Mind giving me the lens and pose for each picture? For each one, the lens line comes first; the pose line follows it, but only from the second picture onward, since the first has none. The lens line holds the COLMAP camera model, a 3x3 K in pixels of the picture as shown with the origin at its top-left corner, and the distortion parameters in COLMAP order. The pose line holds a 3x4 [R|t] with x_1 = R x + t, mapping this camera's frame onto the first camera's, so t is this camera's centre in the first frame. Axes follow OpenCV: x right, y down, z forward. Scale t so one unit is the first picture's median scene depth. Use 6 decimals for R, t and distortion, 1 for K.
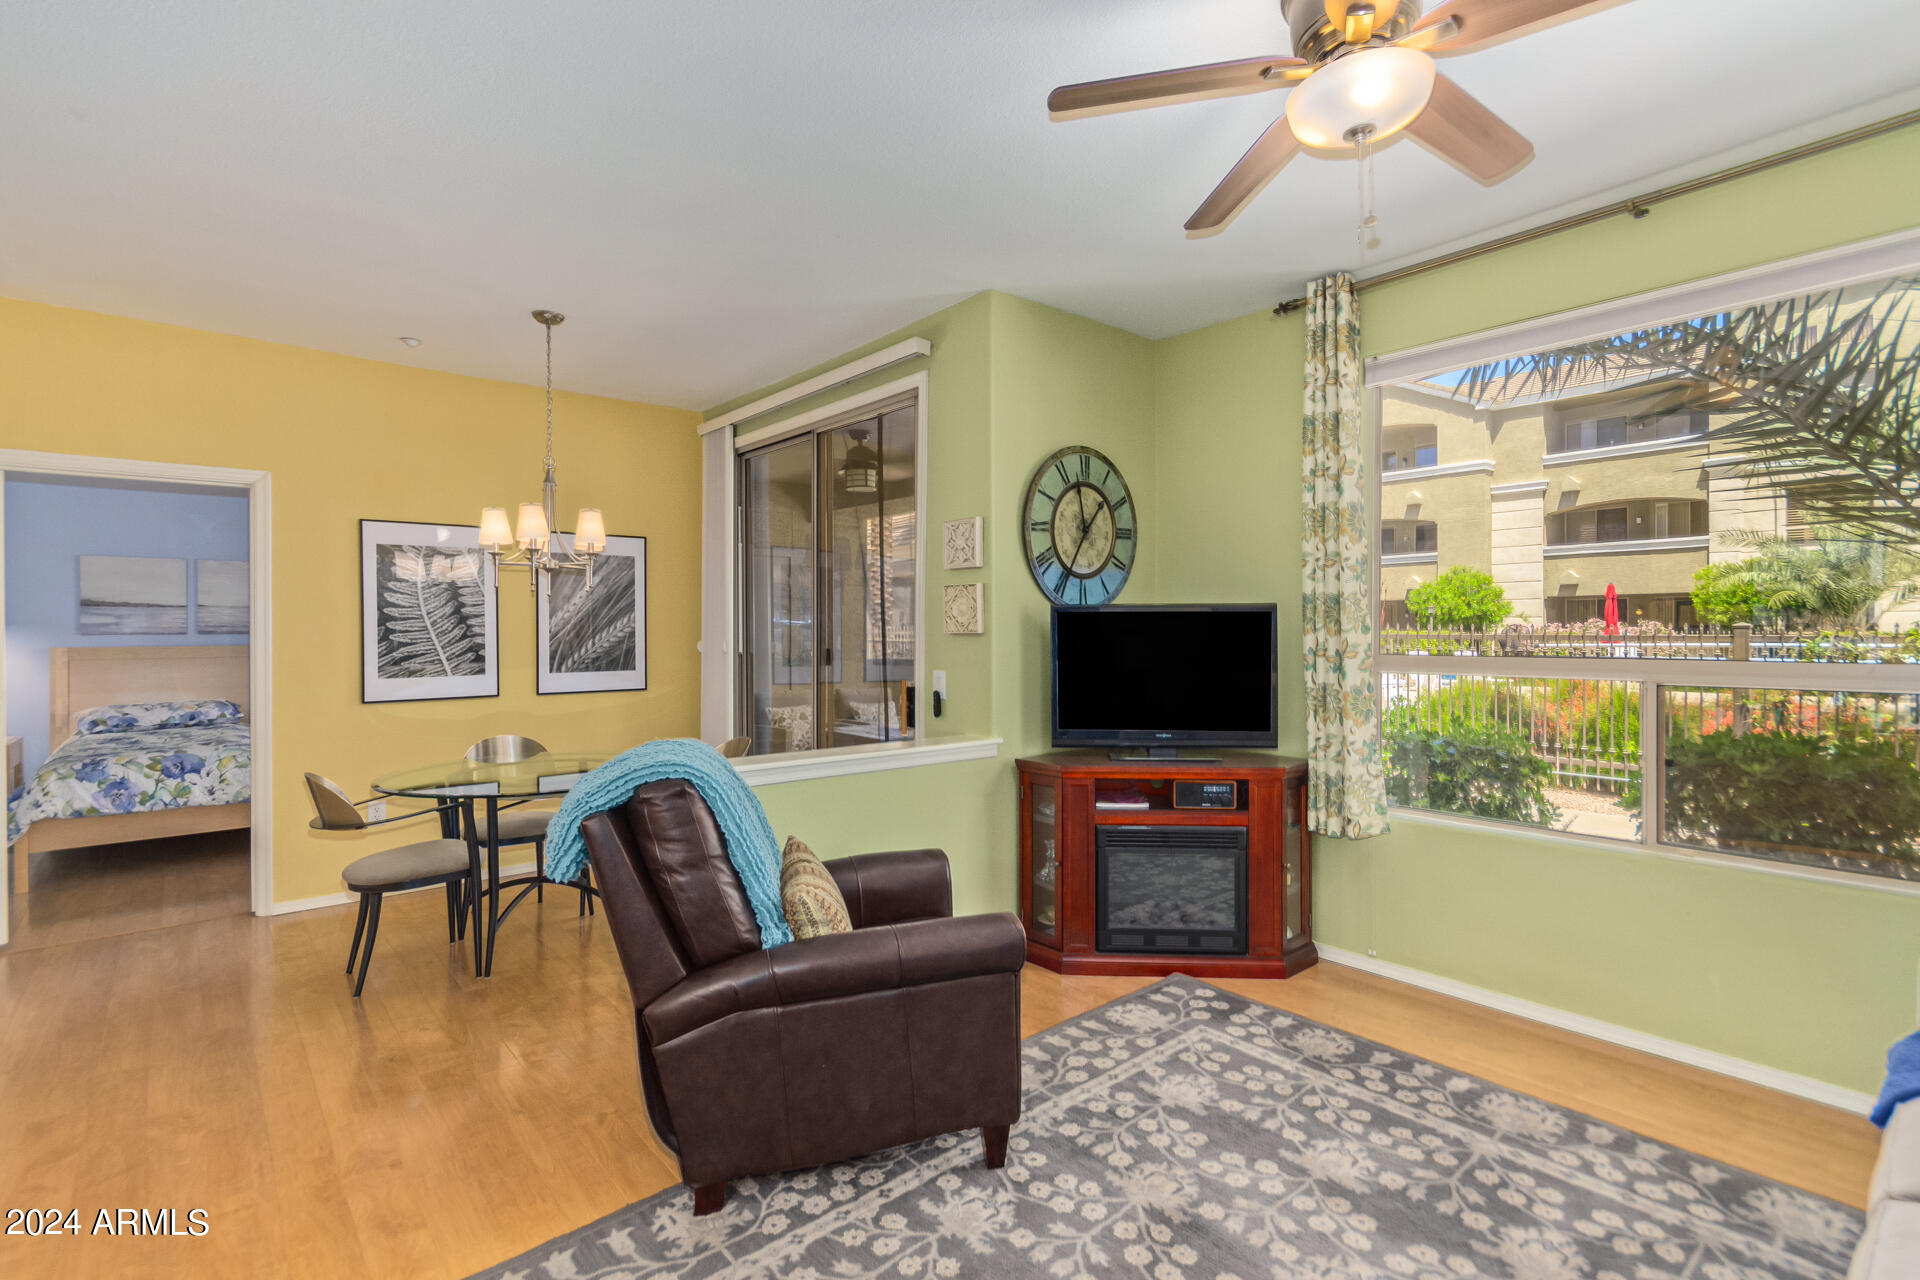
lens RADIAL K [[895.2, 0, 967.9], [0, 895.2, 627.0], [0, 0, 1]] dist [0.004368, -0.000247]
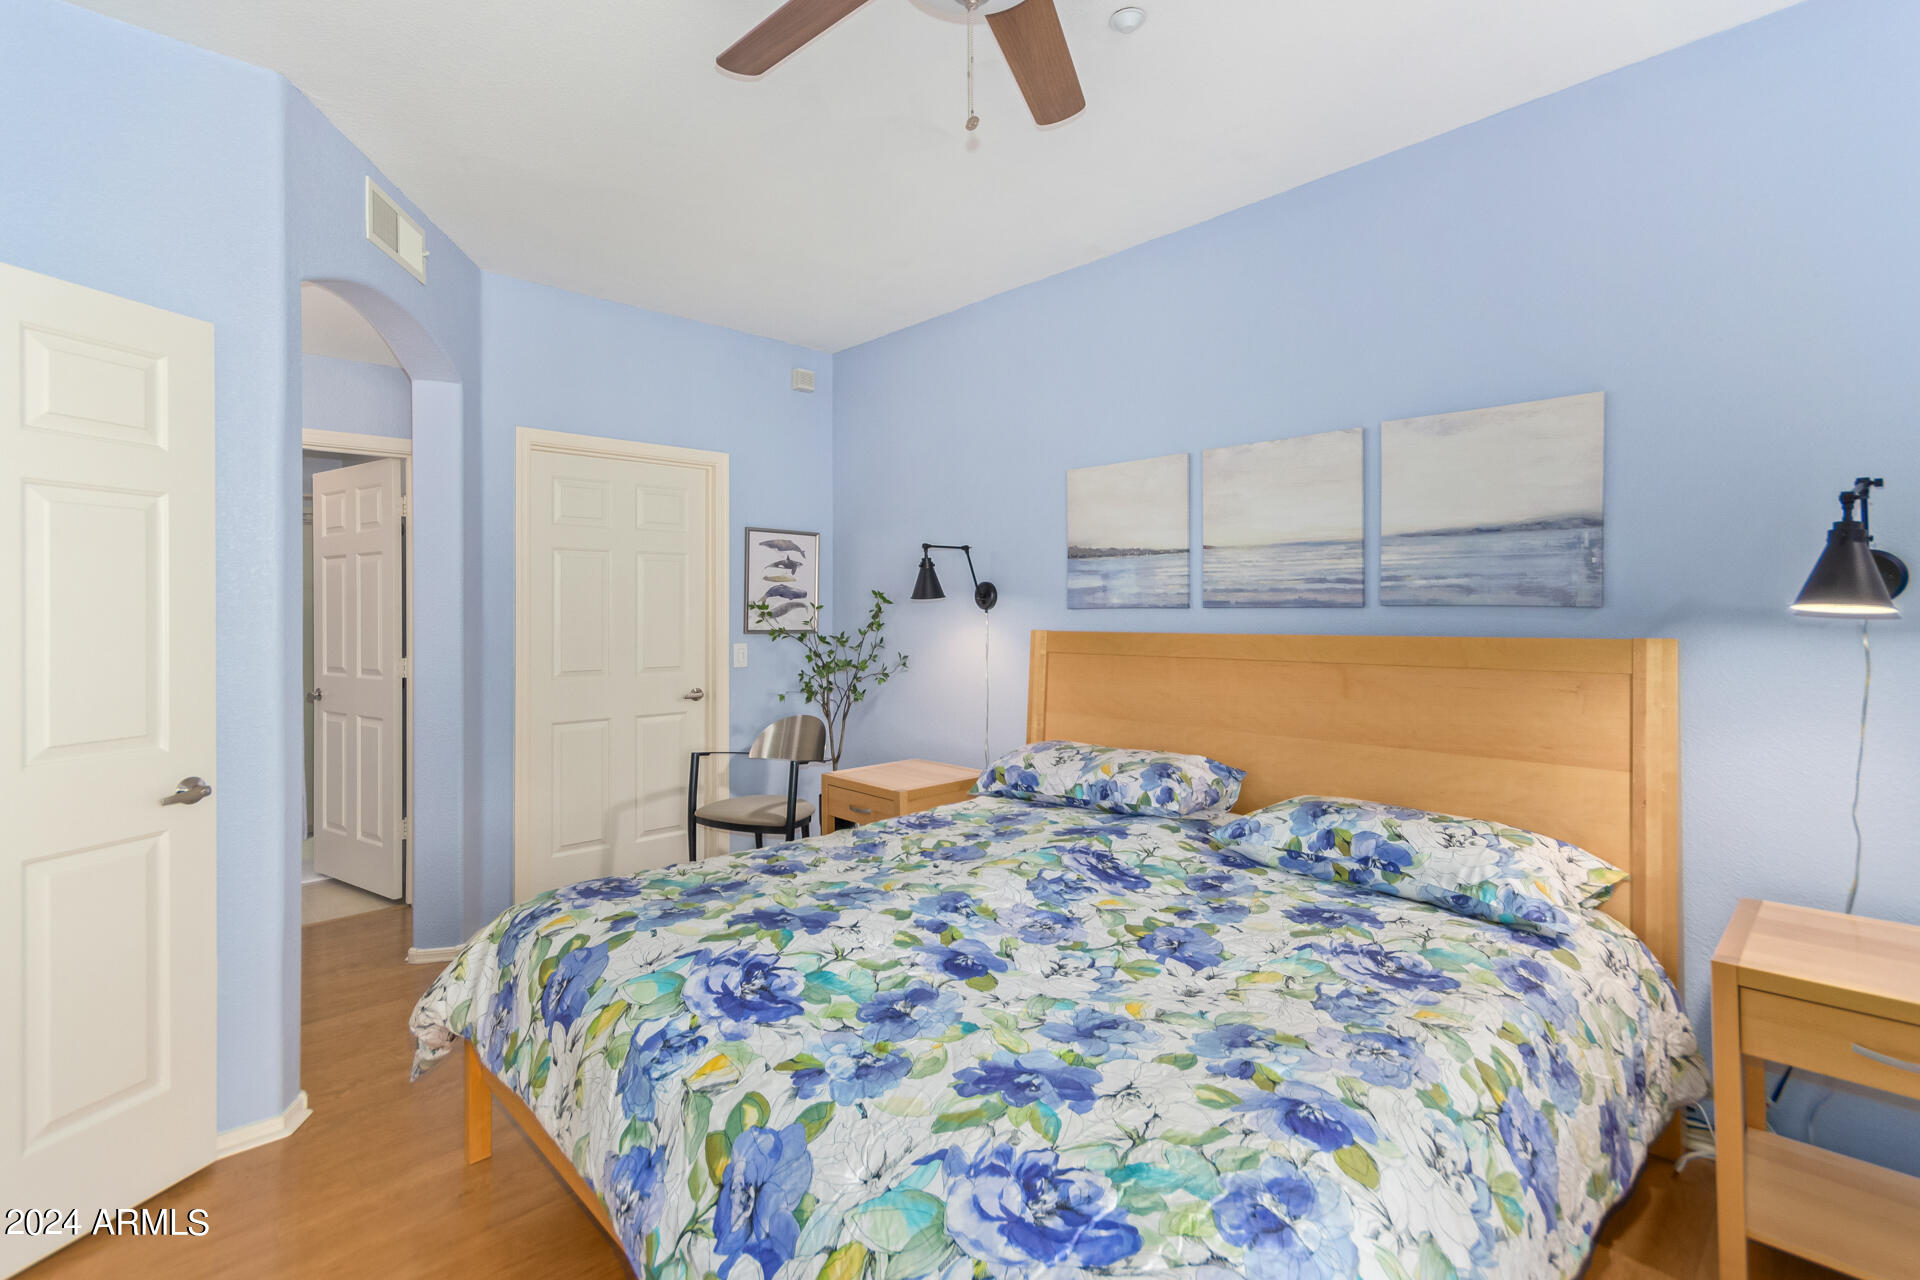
lens RADIAL K [[895.1, 0, 960.7], [0, 895.1, 613.4], [0, 0, 1]] dist [0.001987, 0.000616]
pose [[0.058907, 0.008404, -0.998228, -0.521512], [0.010902, 0.999900, 0.009062, 0.007156], [0.998204, -0.011416, 0.058810, 1.121178]]
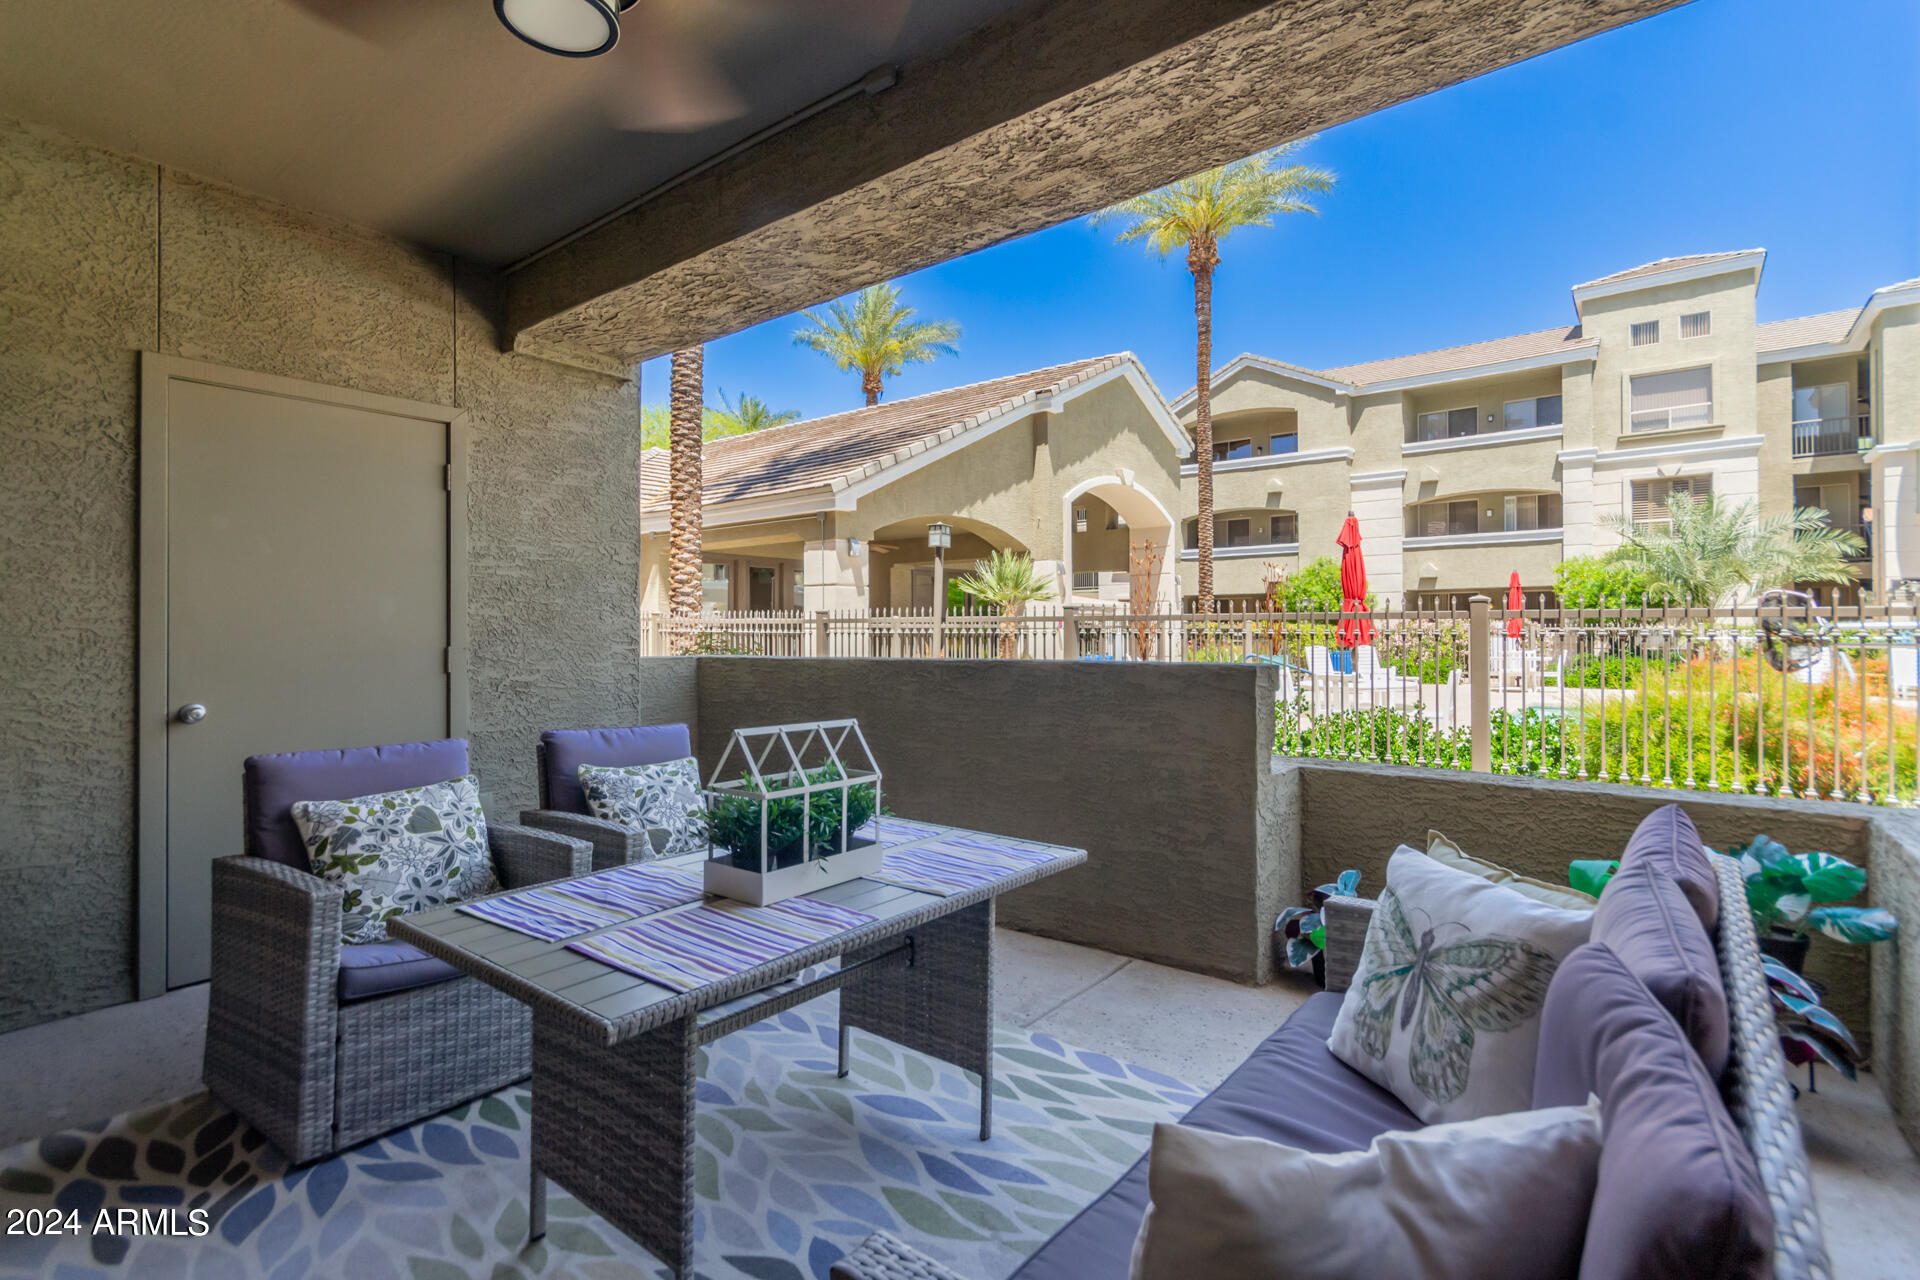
lens RADIAL K [[895.1, 0, 960.7], [0, 895.1, 613.4], [0, 0, 1]] dist [0.001987, 0.000616]
pose [[0.981179, 0.003455, 0.193072, -0.065432], [-0.000537, 0.999885, -0.015163, 0.035350], [-0.193102, 0.014774, 0.981067, 0.873093]]
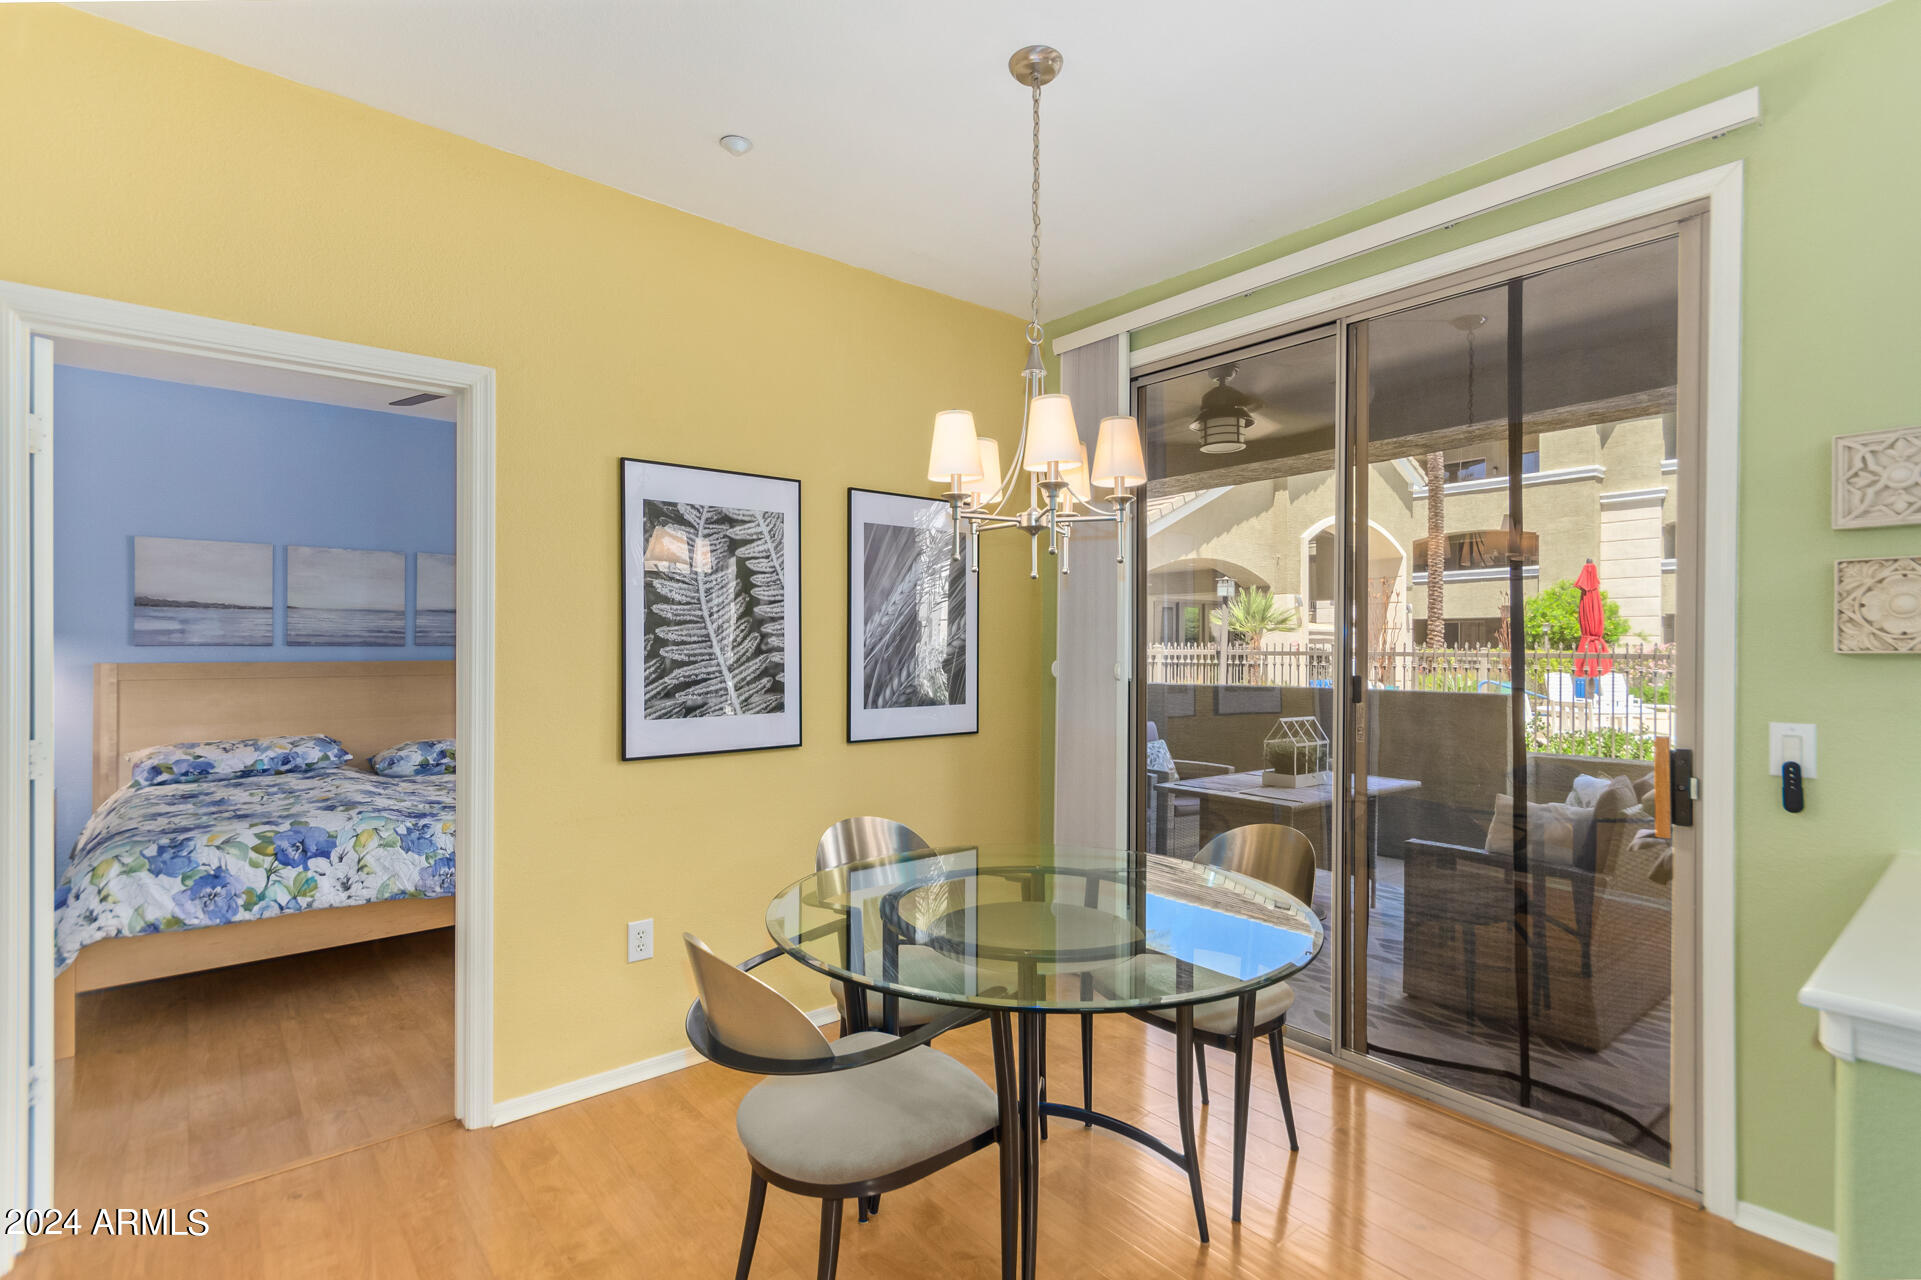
lens RADIAL K [[904.9, 0, 957.1], [0, 904.9, 641.4], [0, 0, 1]] dist [0.004720, 0.000783]
pose [[0.999862, 0.006127, -0.015462, -0.387962], [-0.006165, 0.999978, -0.002439, 0.003822], [0.015447, 0.002534, 0.999877, 0.344357]]
